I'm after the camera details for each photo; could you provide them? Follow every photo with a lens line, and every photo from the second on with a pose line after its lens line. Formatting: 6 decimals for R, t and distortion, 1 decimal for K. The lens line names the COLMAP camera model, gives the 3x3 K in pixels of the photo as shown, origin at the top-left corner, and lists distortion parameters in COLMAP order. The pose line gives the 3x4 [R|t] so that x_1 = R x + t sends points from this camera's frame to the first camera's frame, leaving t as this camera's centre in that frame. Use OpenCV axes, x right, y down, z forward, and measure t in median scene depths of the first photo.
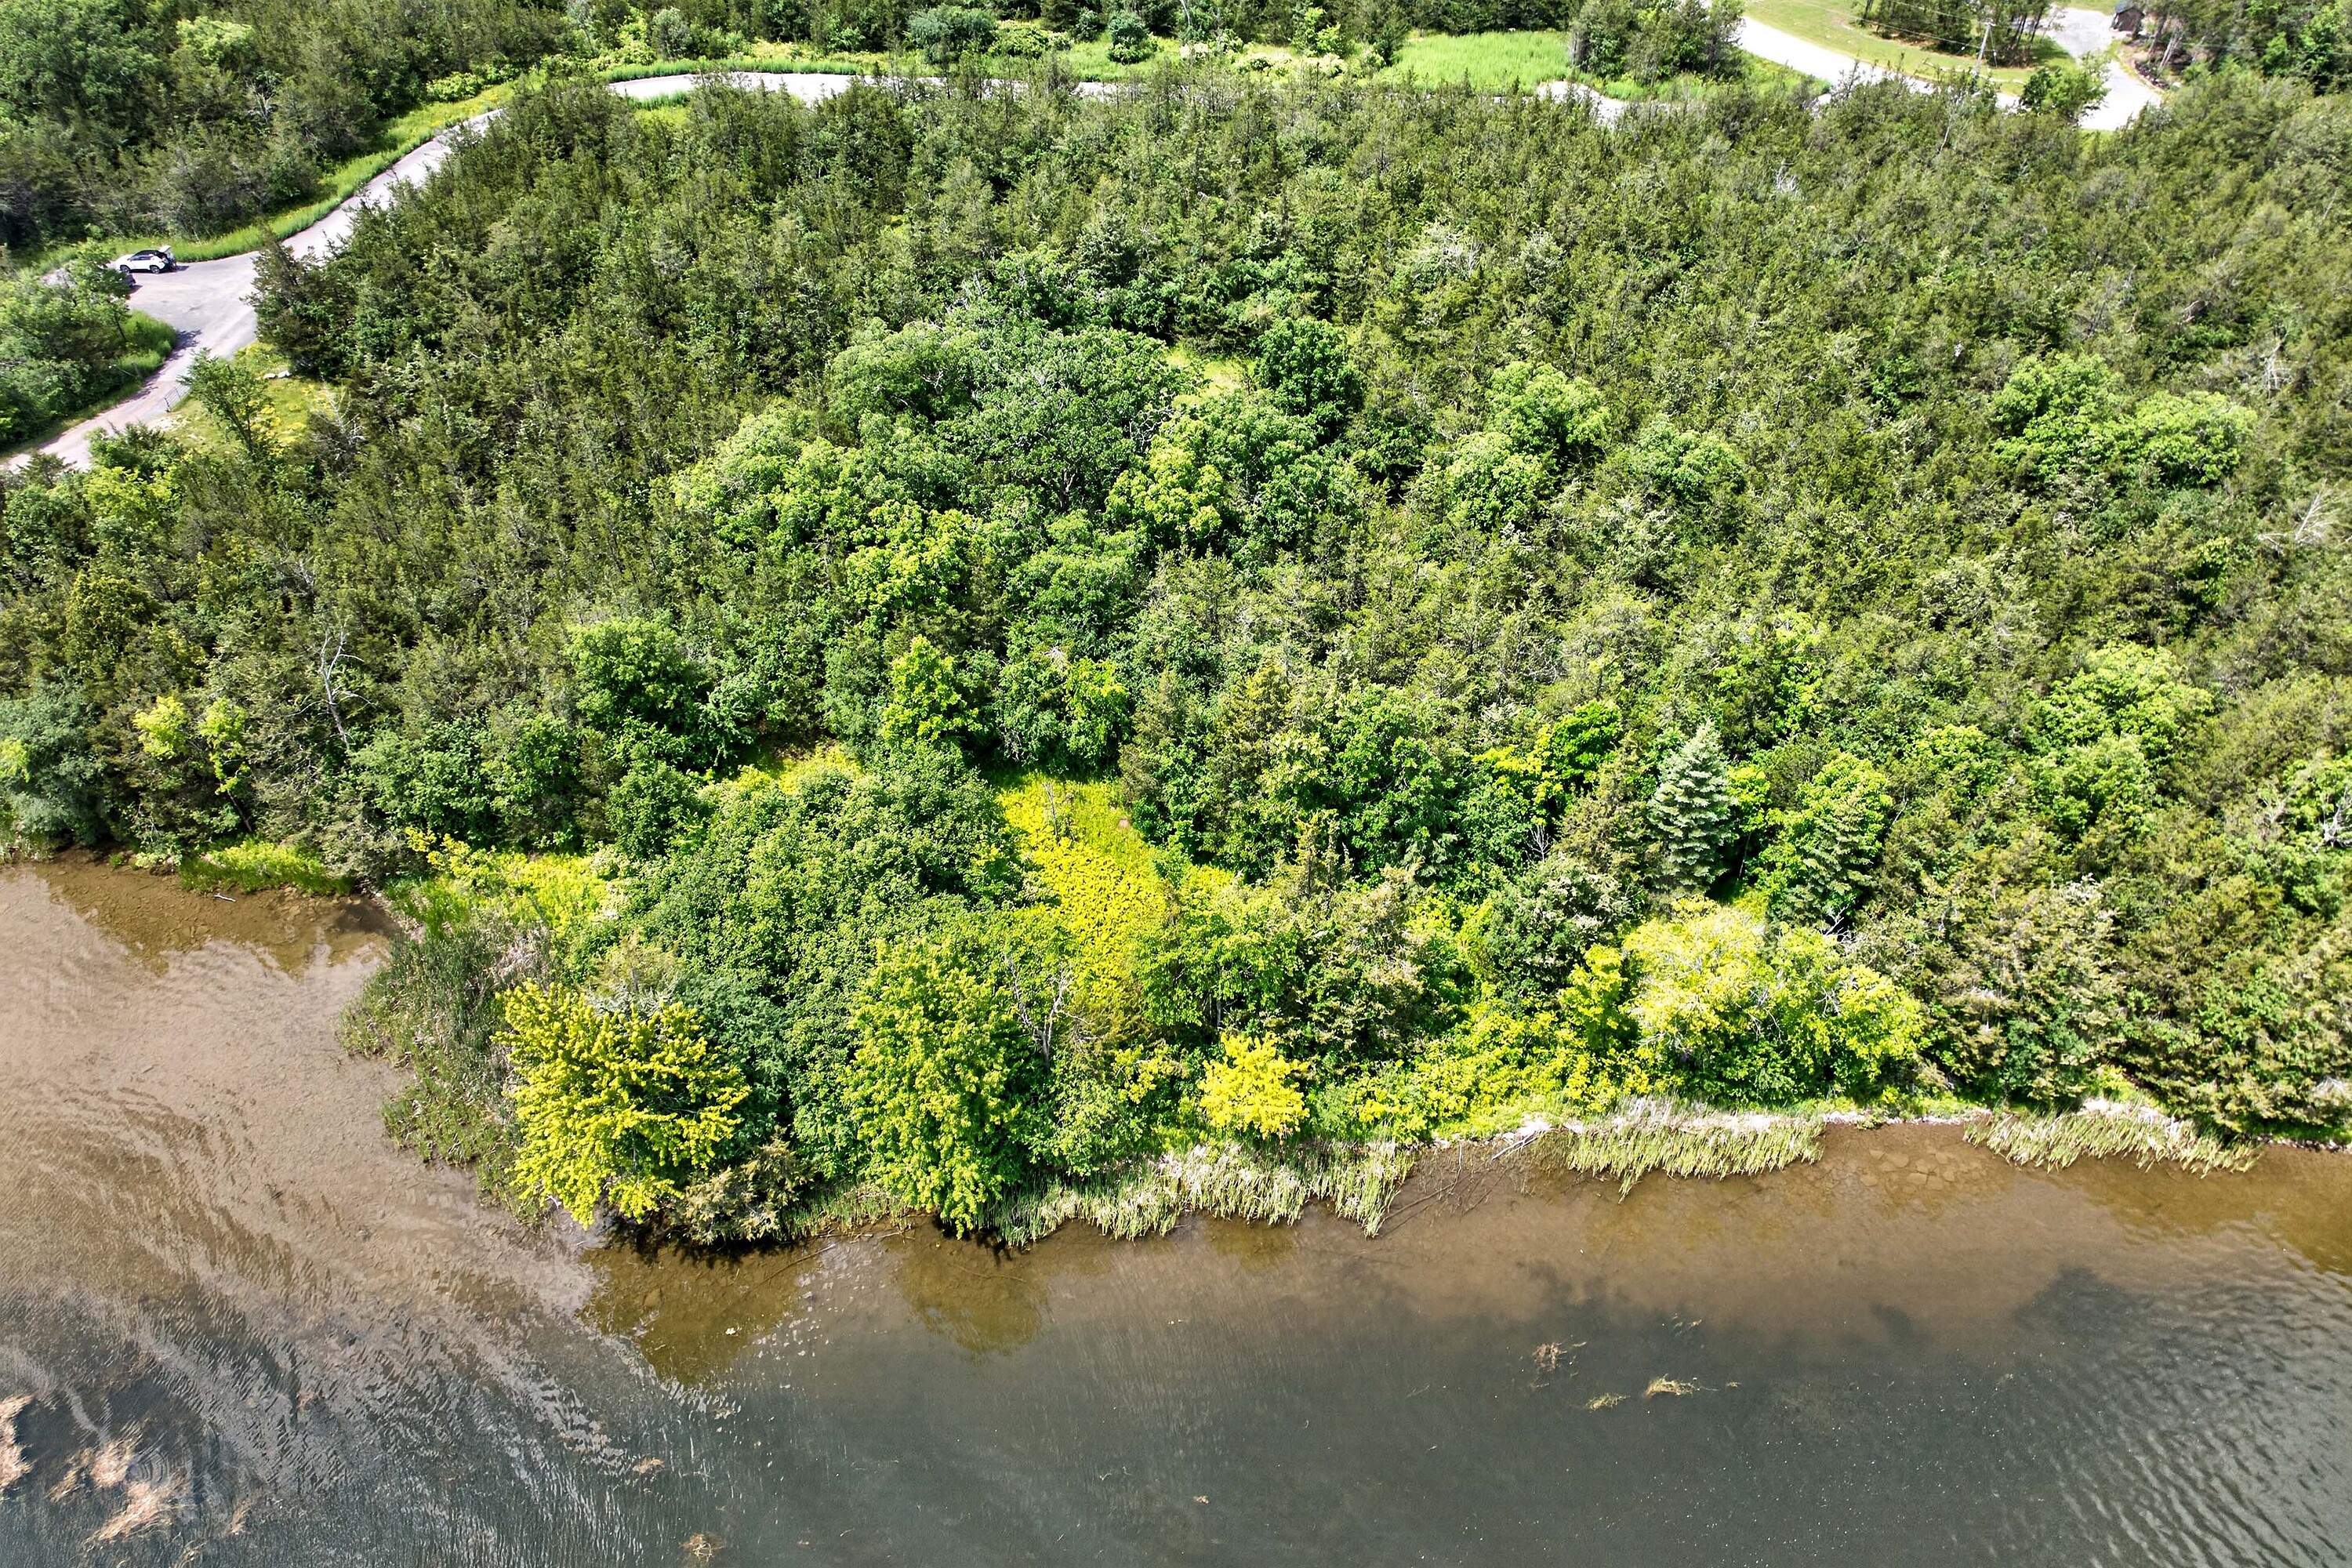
lens RADIAL K [[1617.3, 0, 1175.8], [0, 1617.3, 783.6], [0, 0, 1]] dist [0.000697, -0.005575]
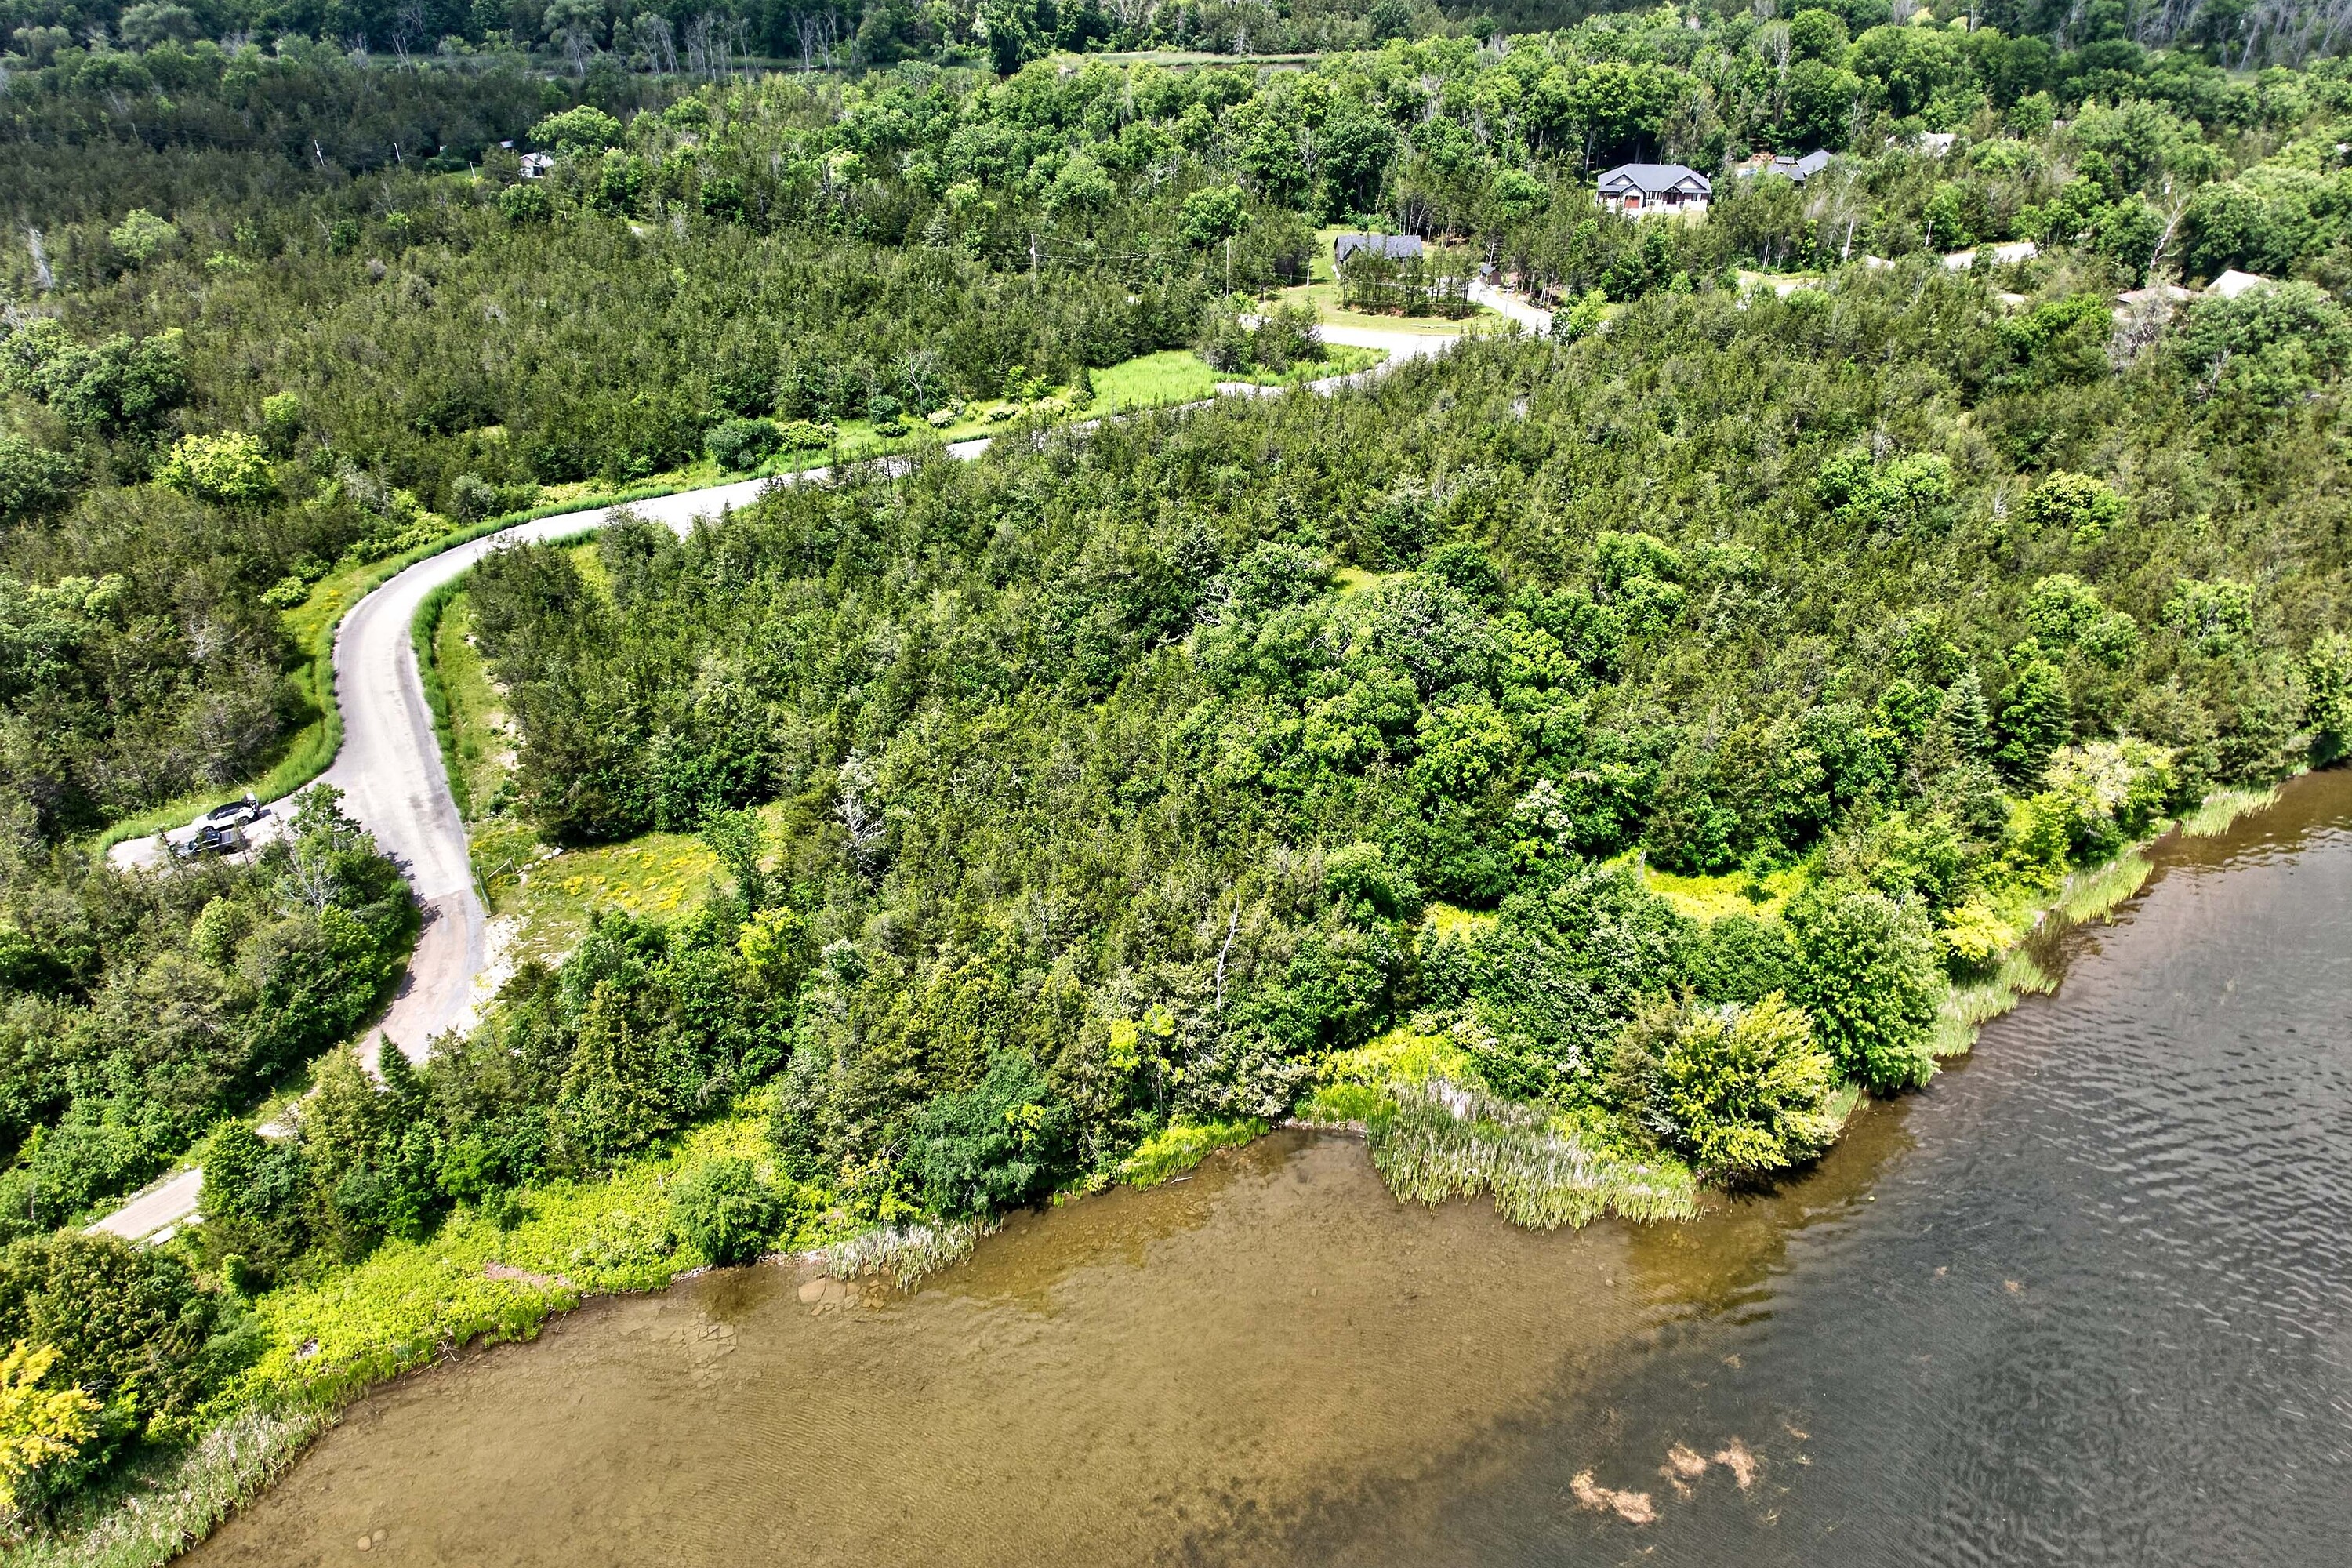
lens RADIAL K [[1617.3, 0, 1173.5], [0, 1617.3, 784.0], [0, 0, 1]] dist [0.000697, -0.005575]
pose [[0.817456, -0.299799, 0.491819, -1.131148], [0.383448, 0.920408, -0.076276, -0.108711], [-0.429807, 0.250939, 0.867350, -0.070867]]
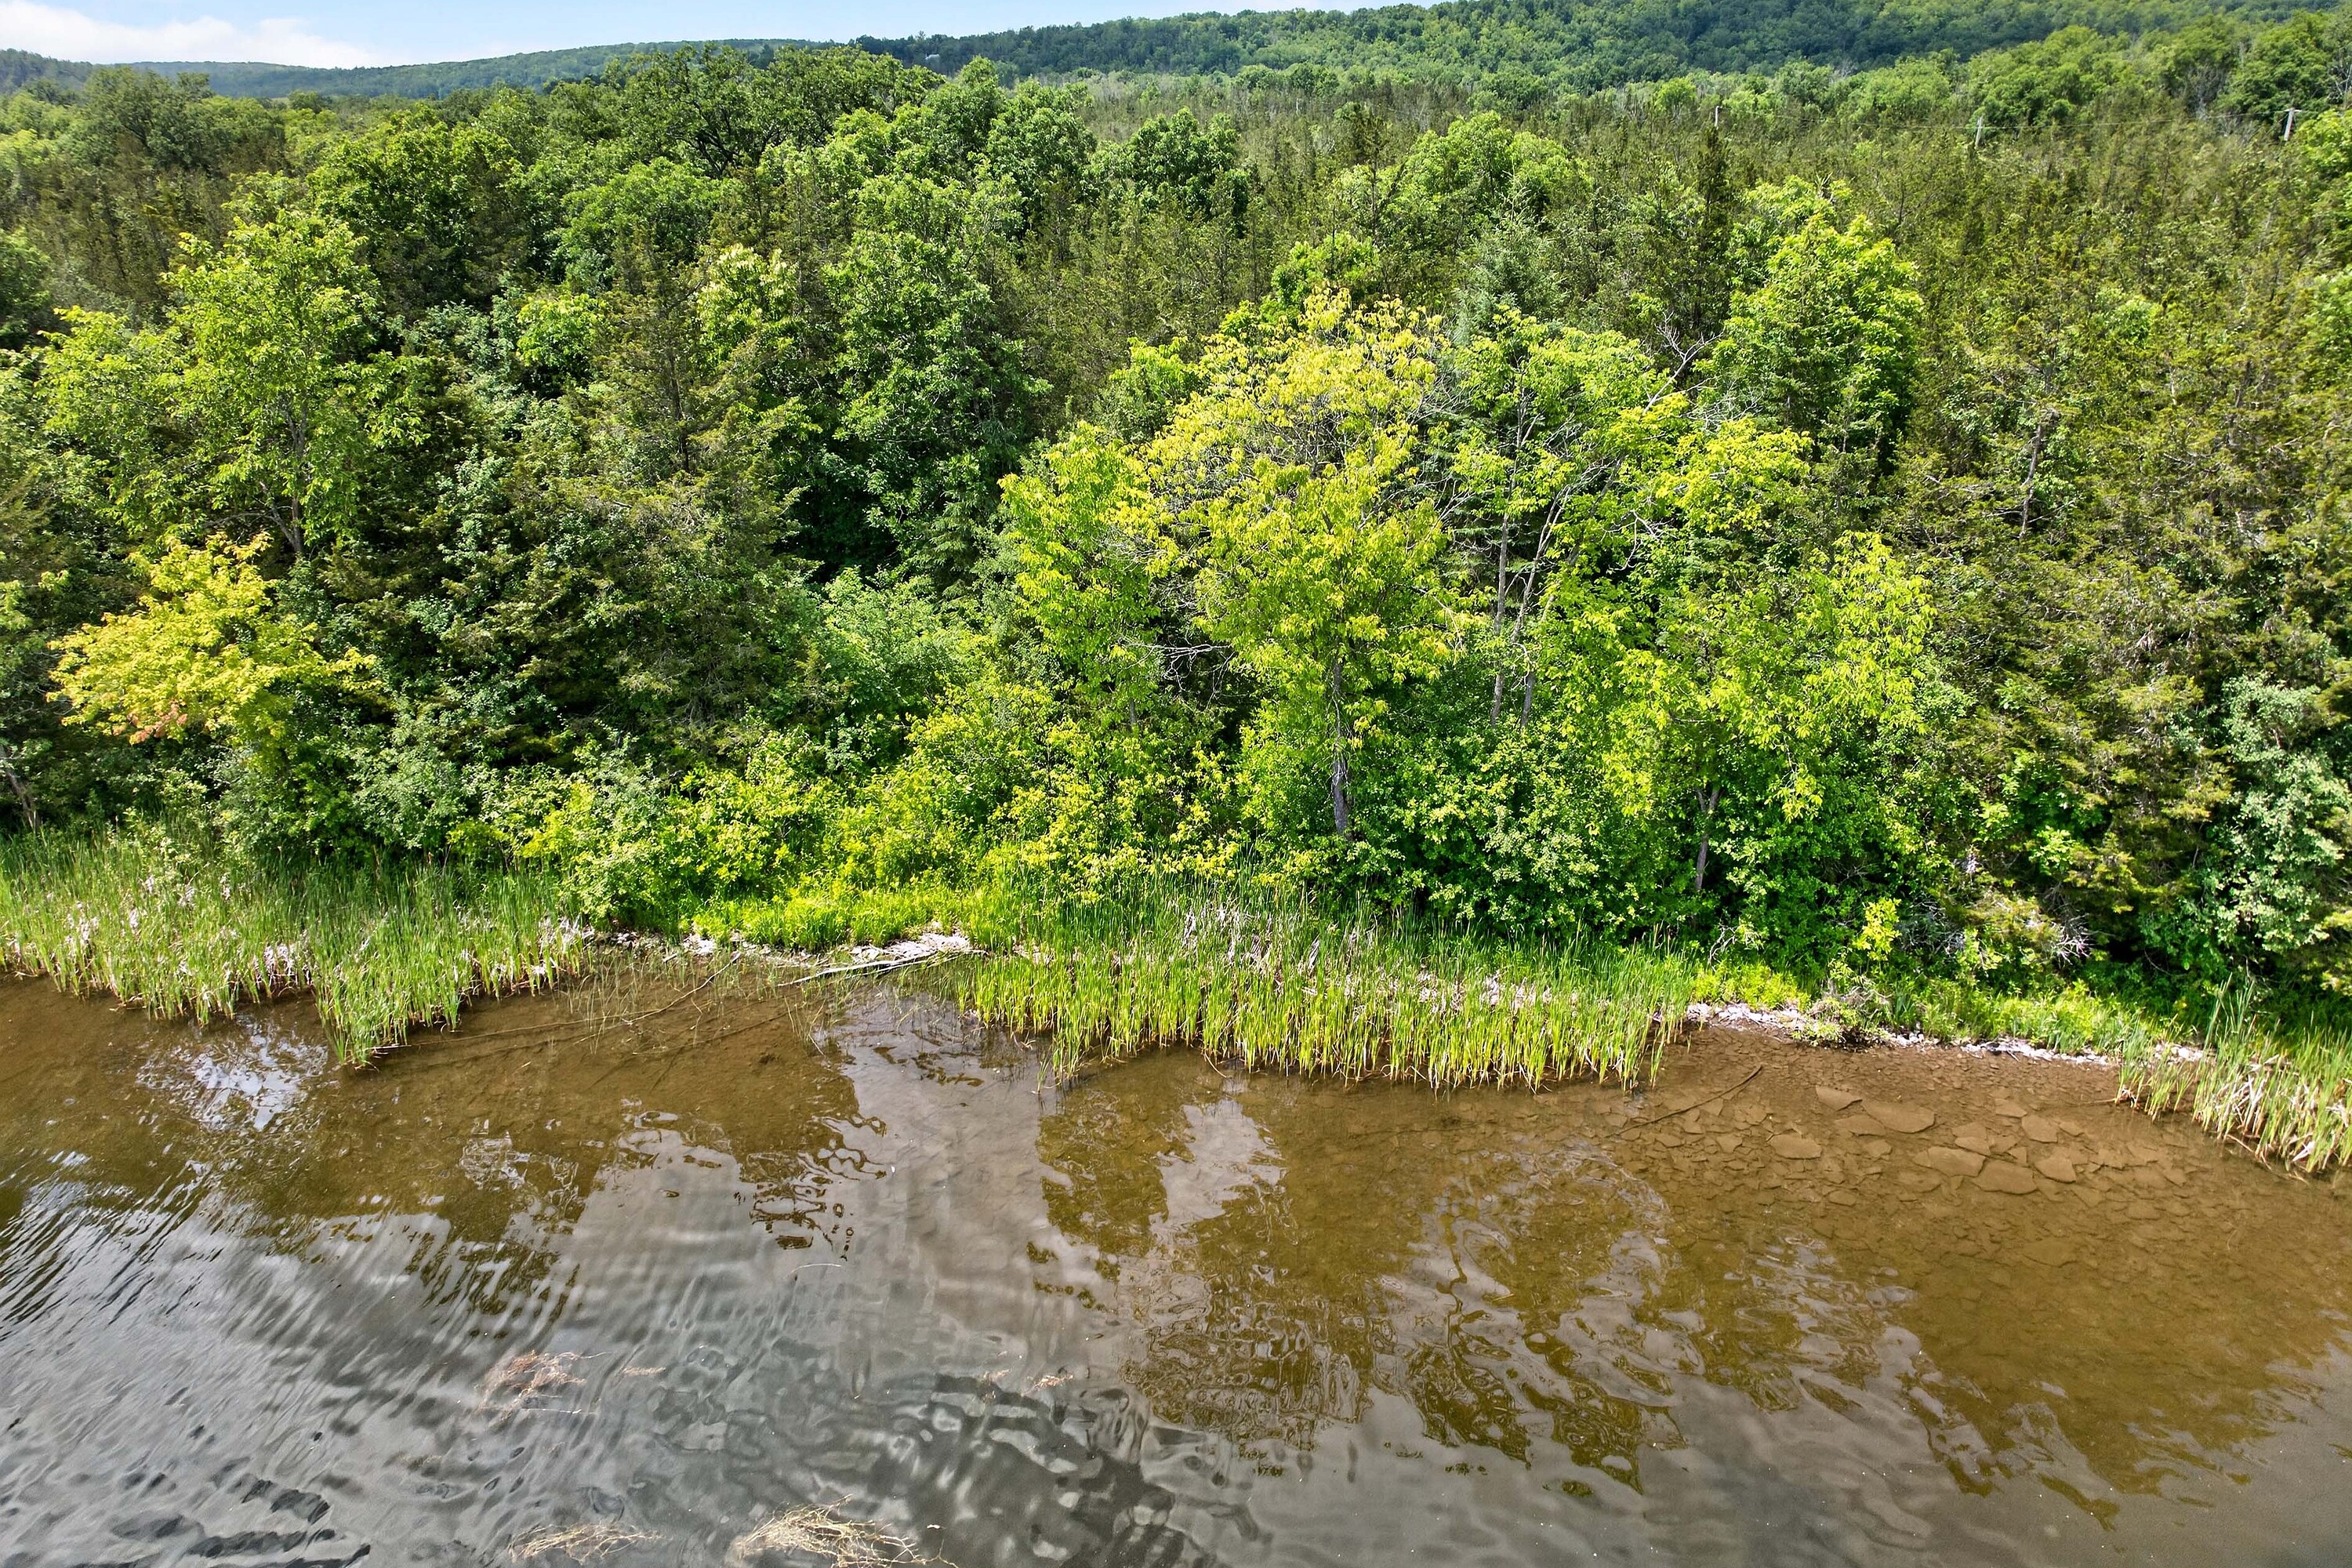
lens RADIAL K [[1617.3, 0, 1174.2], [0, 1617.3, 780.0], [0, 0, 1]] dist [0.000697, -0.005575]
pose [[0.975064, 0.092137, -0.201895, 0.316722], [-0.150702, 0.942719, -0.297605, 0.253692], [0.162910, 0.320610, 0.933097, 0.560580]]
